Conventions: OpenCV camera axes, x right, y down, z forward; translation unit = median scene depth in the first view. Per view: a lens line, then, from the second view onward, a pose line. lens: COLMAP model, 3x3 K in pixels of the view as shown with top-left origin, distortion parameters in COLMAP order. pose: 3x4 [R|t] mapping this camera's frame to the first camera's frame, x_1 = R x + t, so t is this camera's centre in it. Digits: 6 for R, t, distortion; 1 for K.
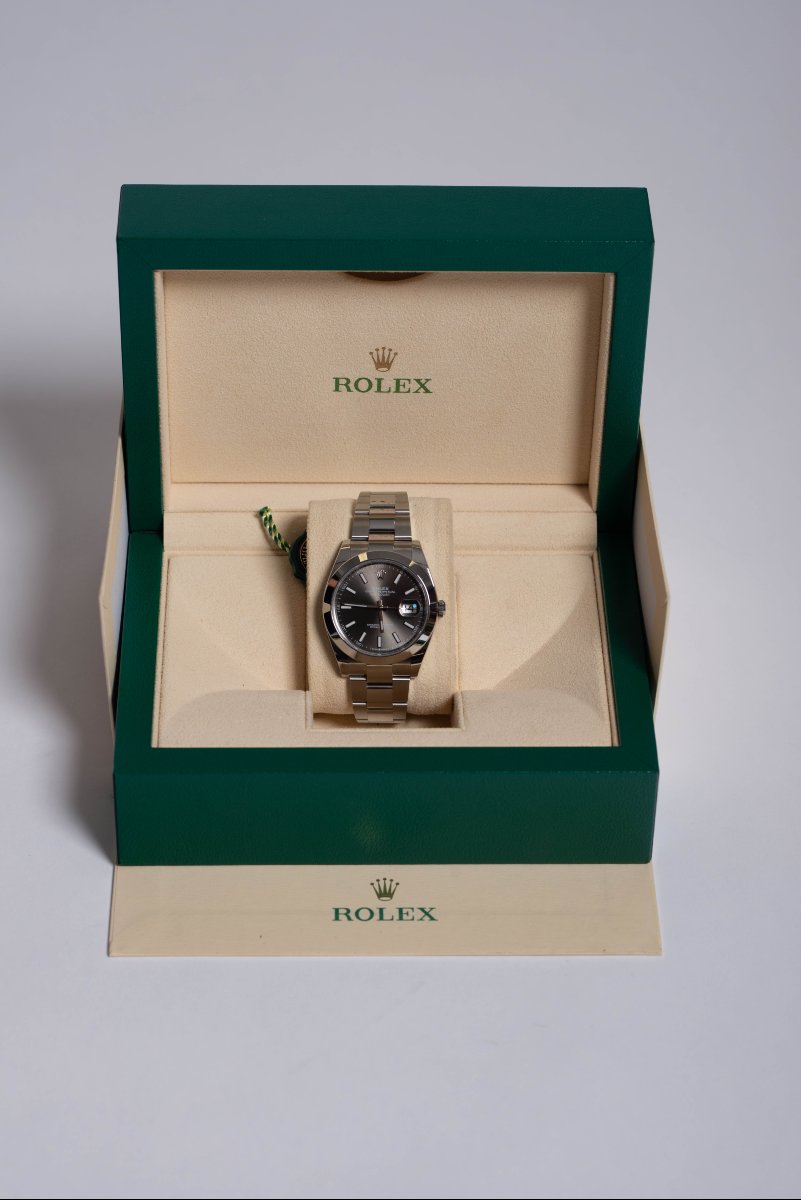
lens RADIAL K [[3048.6, 0, 402.4], [0, 3048.6, 625.9], [0, 0, 1]] dist [0.043157, -0.779415]
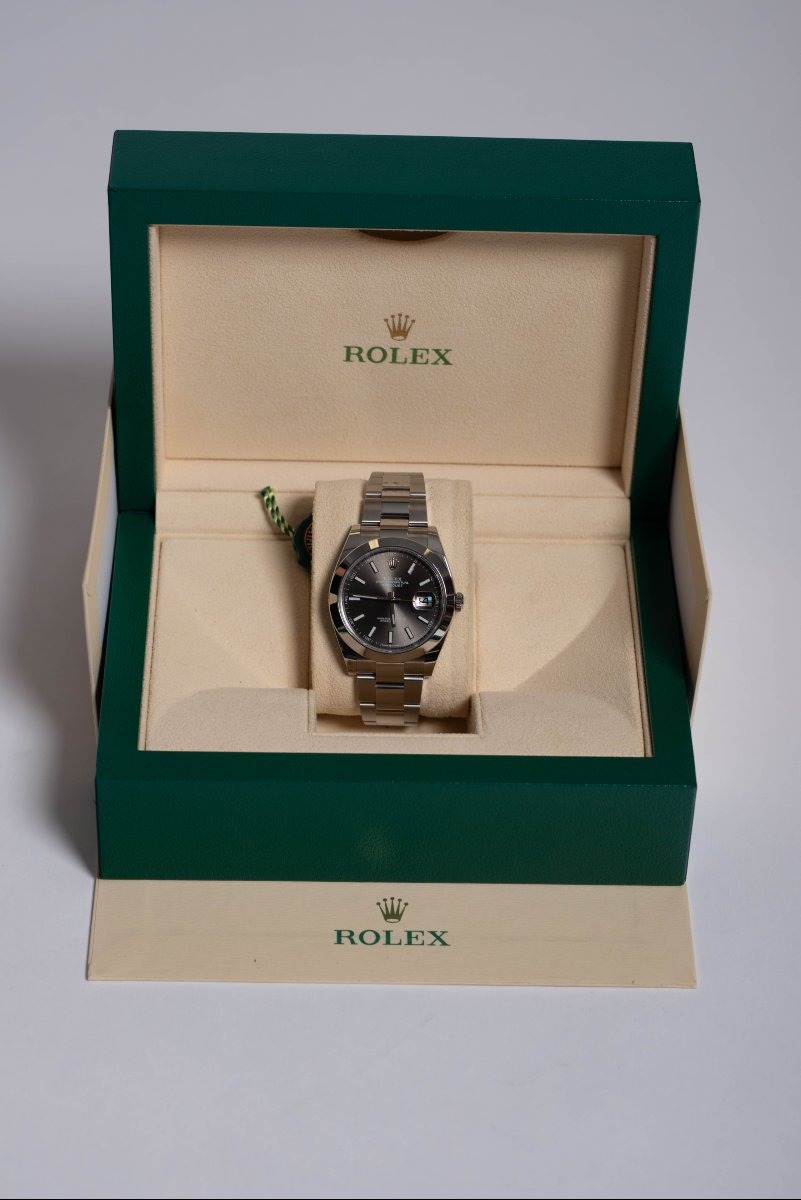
lens RADIAL K [[3048.6, 0, 402.4], [0, 3048.6, 625.9], [0, 0, 1]] dist [0.043157, -0.779415]
pose [[0.999875, 0.015786, -0.001063, -0.003016], [-0.015777, 0.999845, 0.007758, -0.005192], [0.001185, -0.007741, 0.999969, 0.088283]]
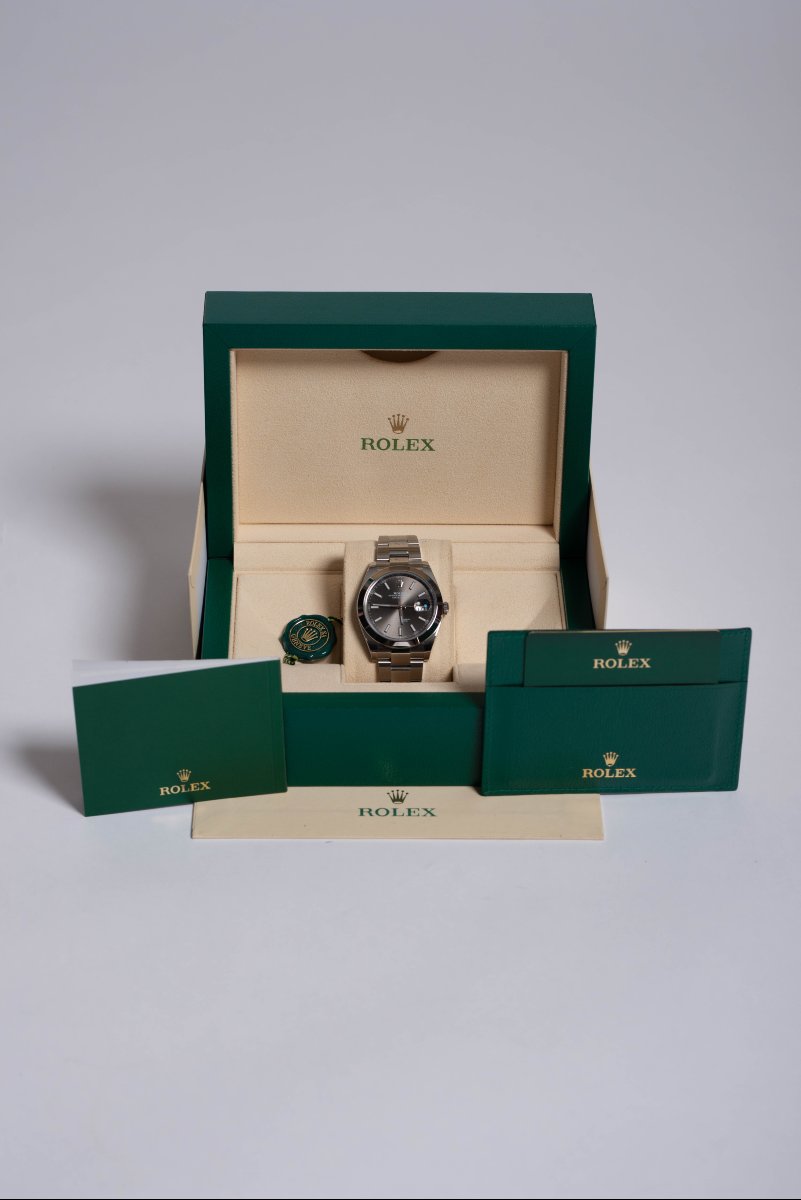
lens RADIAL K [[3048.6, 0, 402.4], [0, 3048.6, 625.9], [0, 0, 1]] dist [0.043157, -0.779415]
pose [[0.999898, -0.000761, -0.014278, 0.014852], [-0.001325, 0.989360, -0.145480, 0.198927], [0.014237, 0.145485, 0.989258, -0.322067]]
